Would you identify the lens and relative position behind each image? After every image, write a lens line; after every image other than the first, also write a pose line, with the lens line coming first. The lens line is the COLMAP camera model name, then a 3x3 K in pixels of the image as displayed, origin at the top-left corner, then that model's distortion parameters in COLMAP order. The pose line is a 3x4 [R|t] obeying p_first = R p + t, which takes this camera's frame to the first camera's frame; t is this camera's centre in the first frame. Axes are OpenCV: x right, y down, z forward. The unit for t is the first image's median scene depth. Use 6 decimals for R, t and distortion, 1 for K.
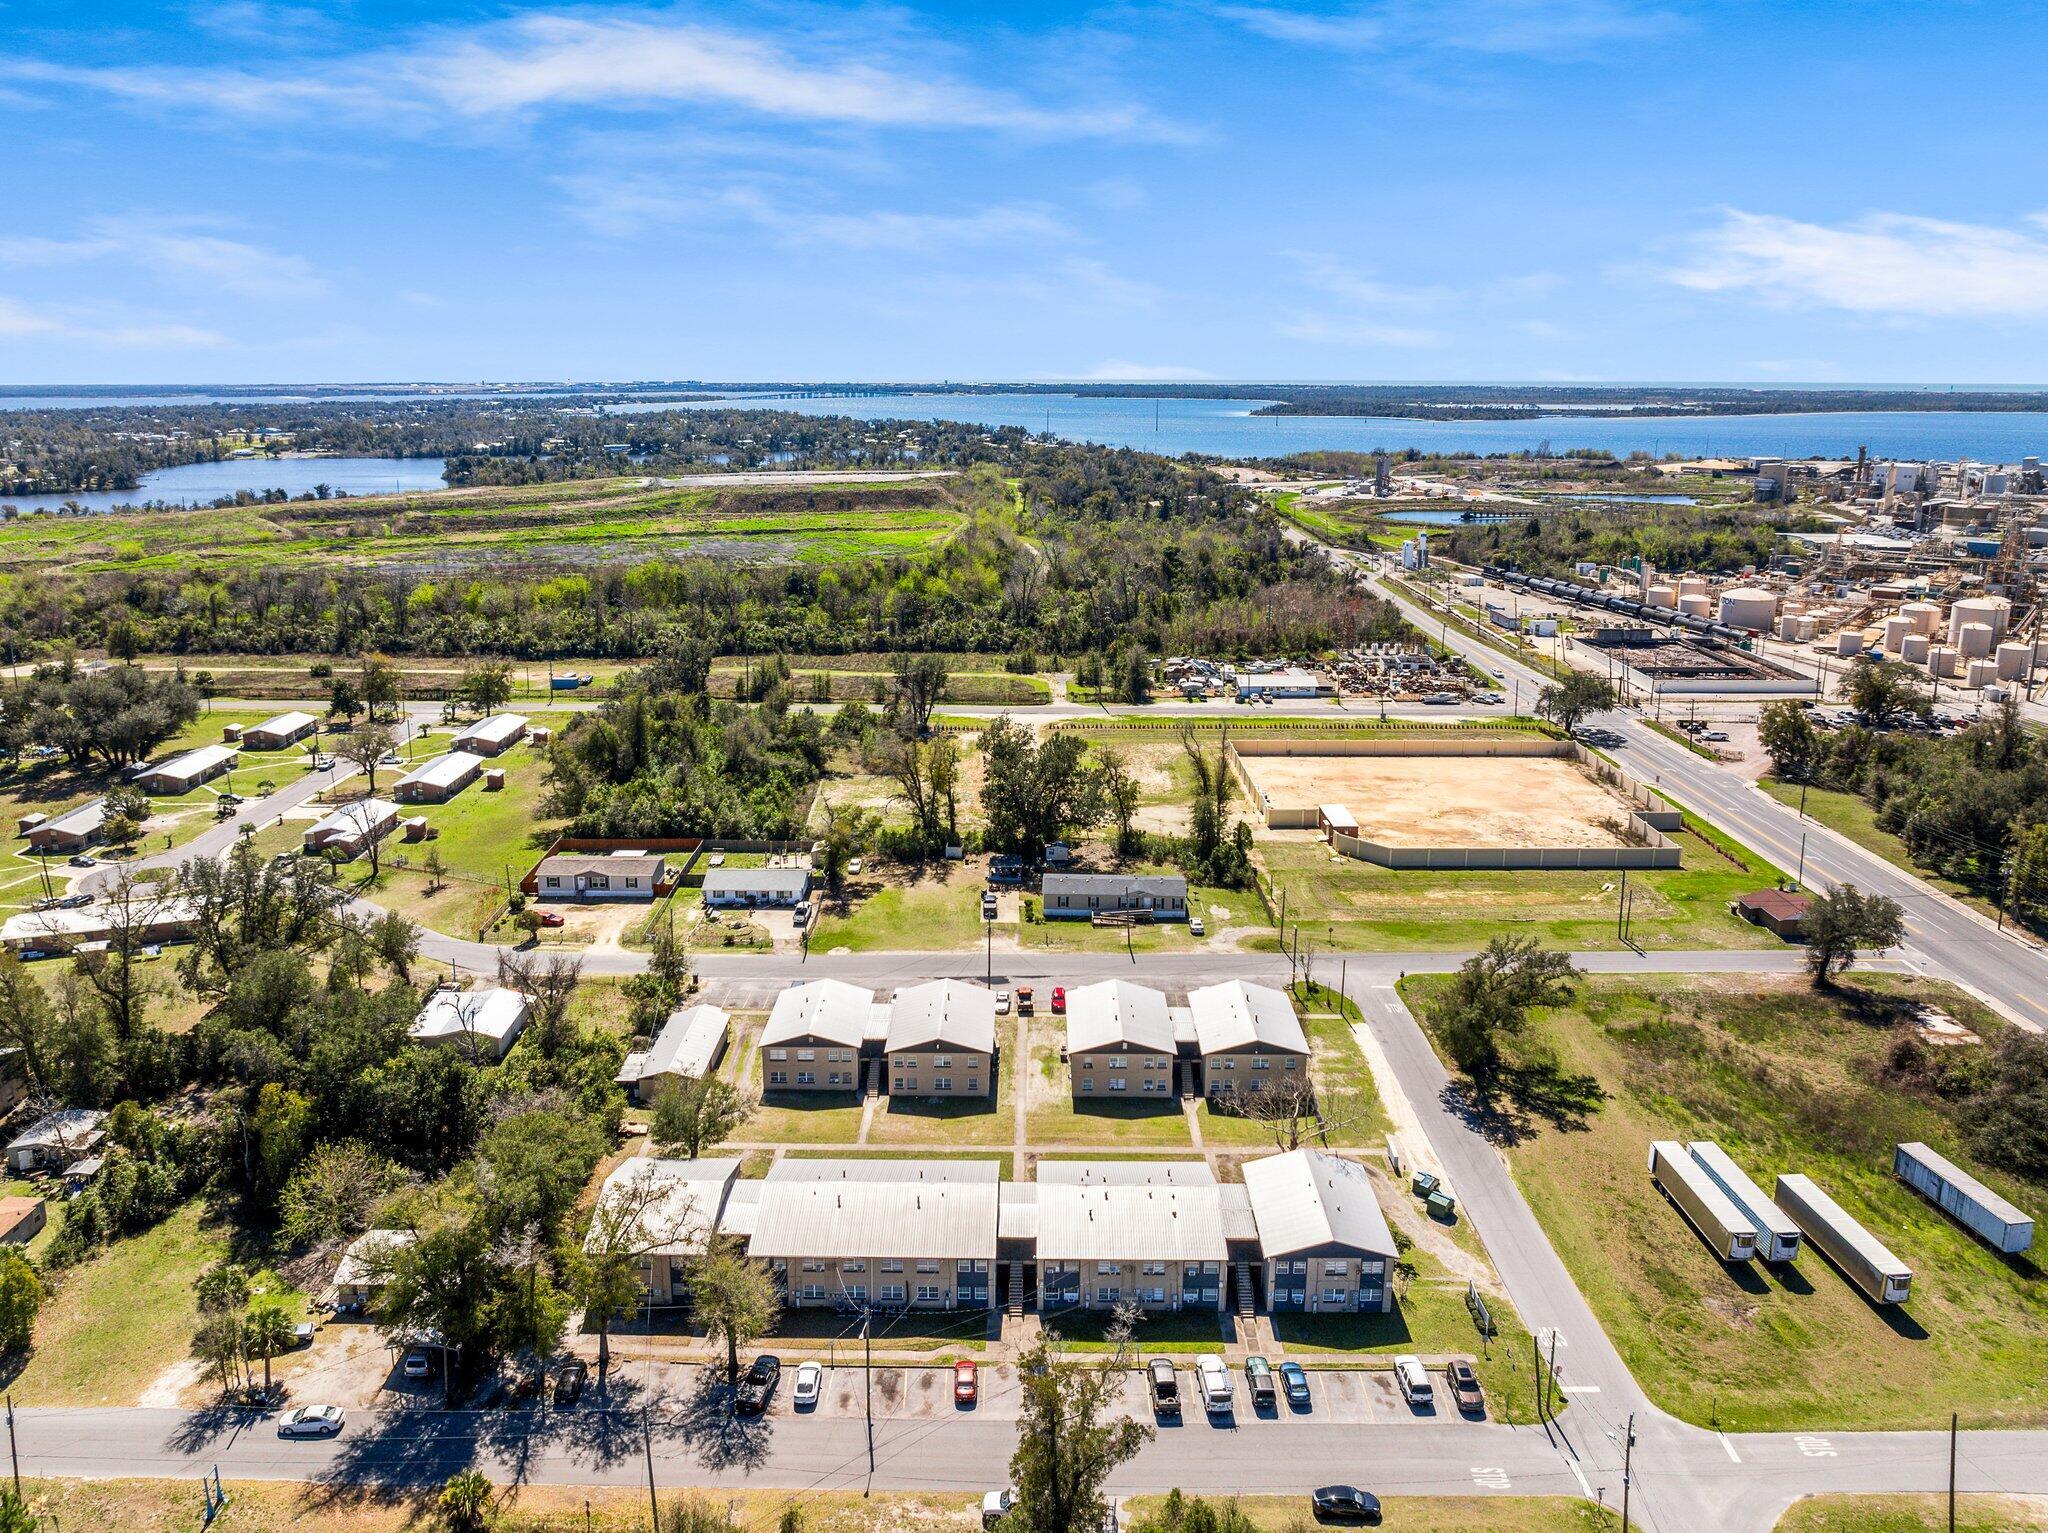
lens RADIAL K [[1449.1, 0, 1024.0], [0, 1449.1, 766.5], [0, 0, 1]] dist [-0.038097, -0.003414]
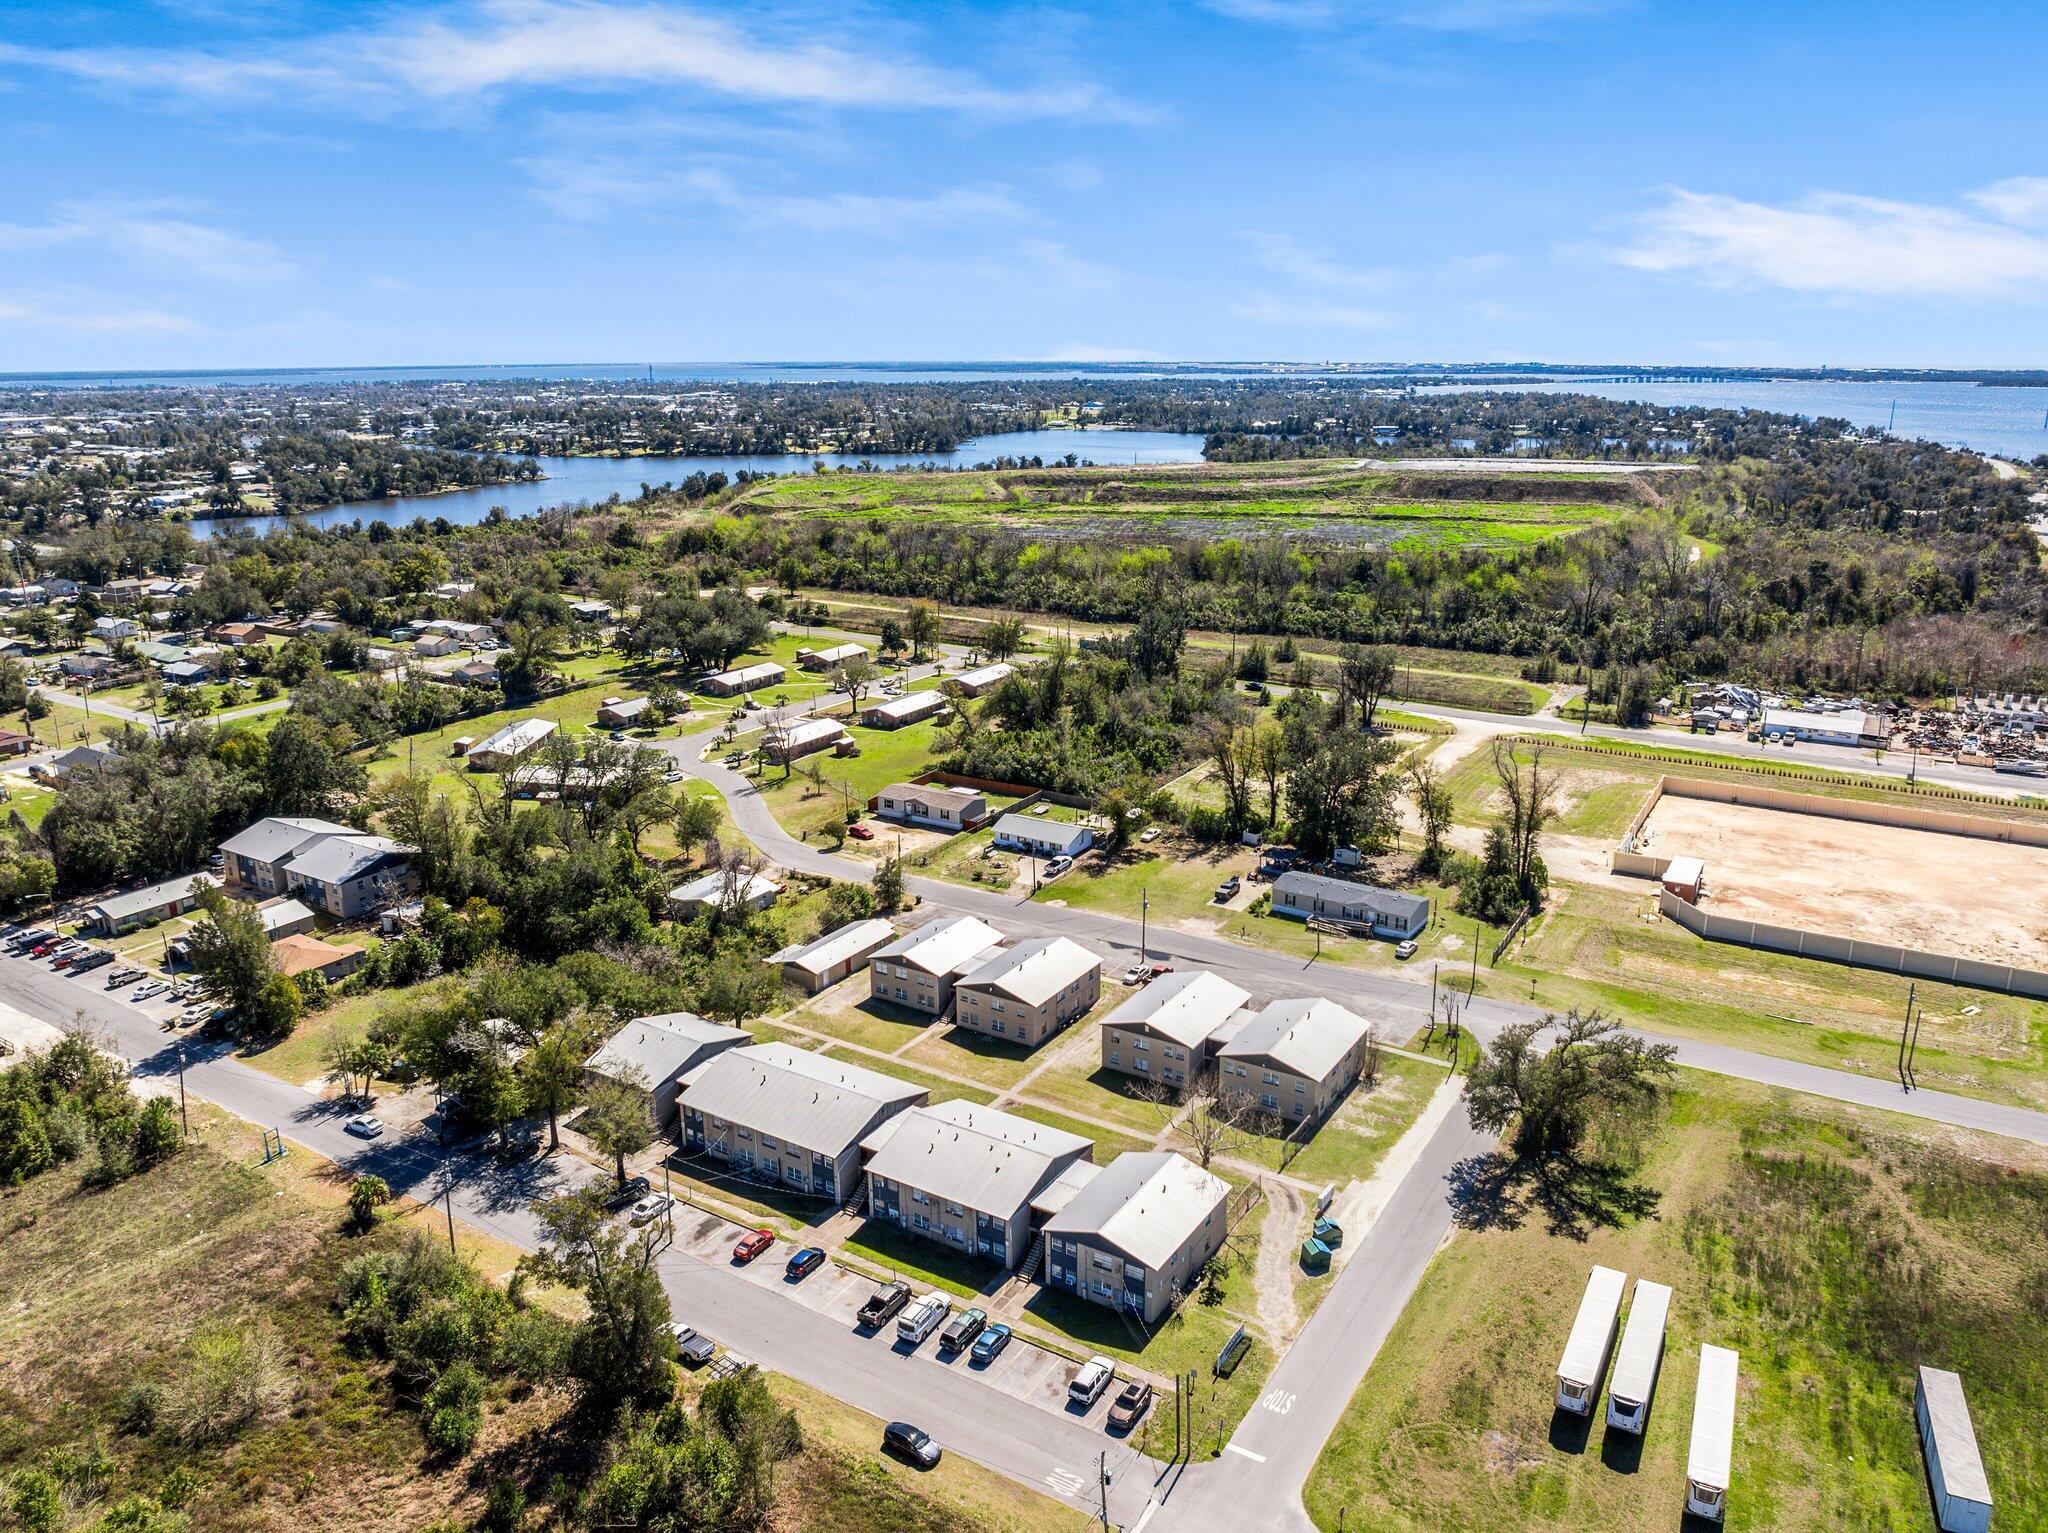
lens RADIAL K [[1456.0, 0, 1038.5], [0, 1456.0, 761.5], [0, 0, 1]] dist [-0.036477, 0.009696]
pose [[0.854770, 0.136126, -0.500837, 0.364972], [-0.132200, 0.990267, 0.043527, -0.020832], [0.501887, 0.029005, 0.864447, 0.050965]]
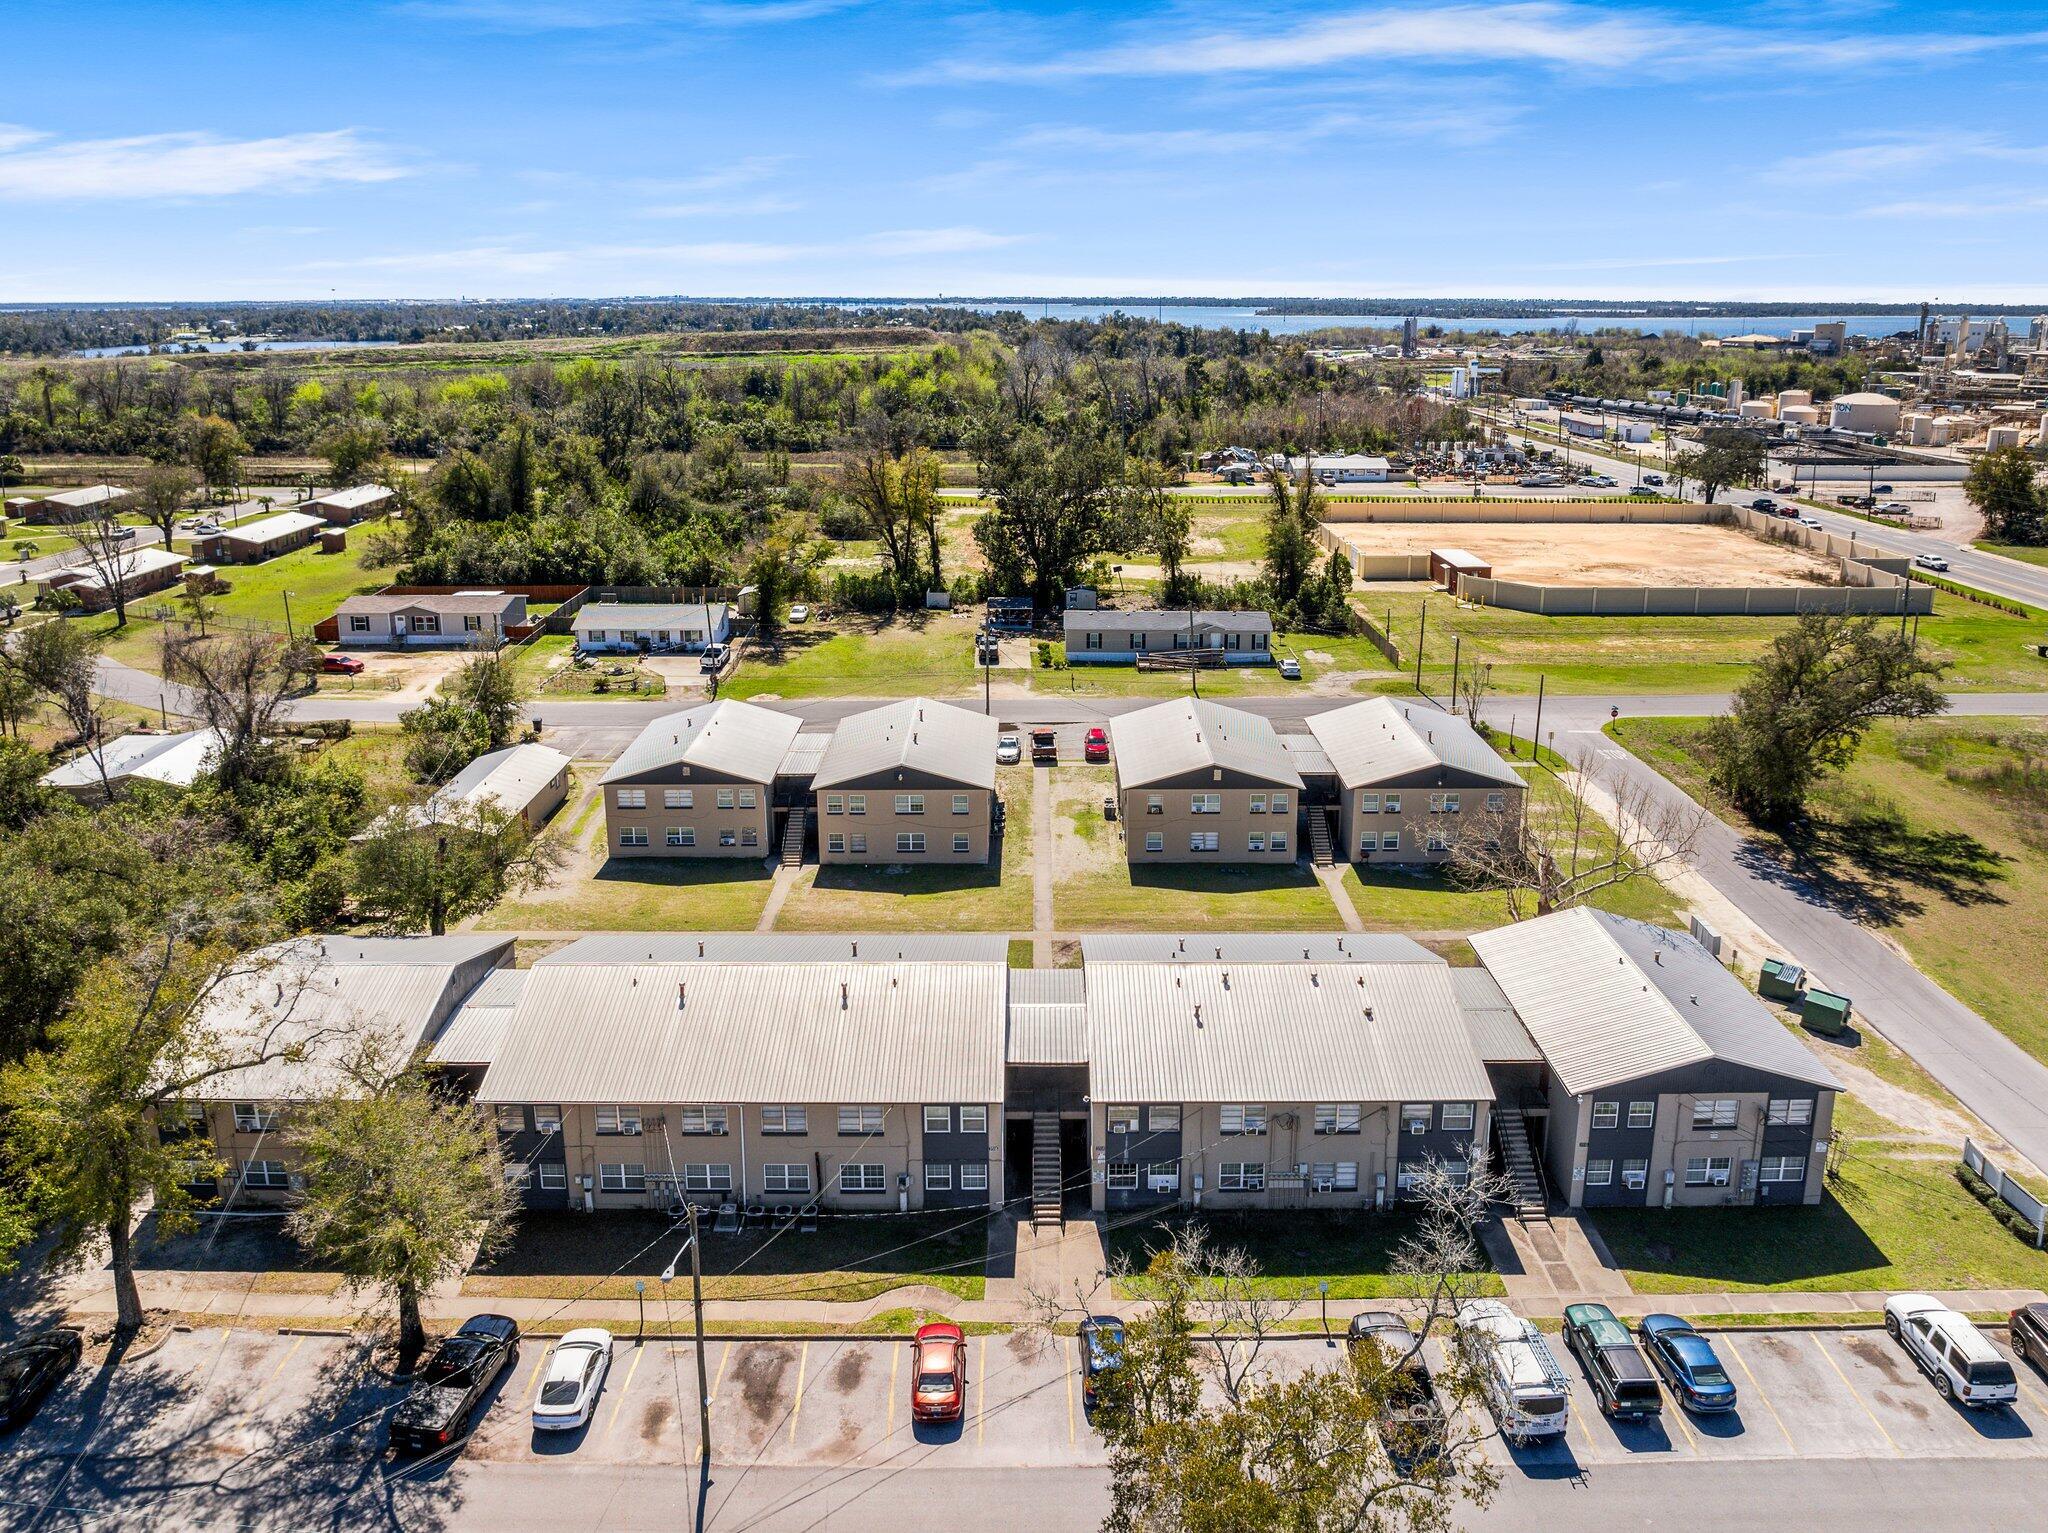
lens RADIAL K [[1471.7, 0, 1047.8], [0, 1471.7, 707.3], [0, 0, 1]] dist [-0.042145, 0.004026]
pose [[0.999830, -0.006263, 0.017324, -0.007320], [0.006087, 0.999930, 0.010185, 0.117977], [-0.017387, -0.010078, 0.999798, 0.297365]]
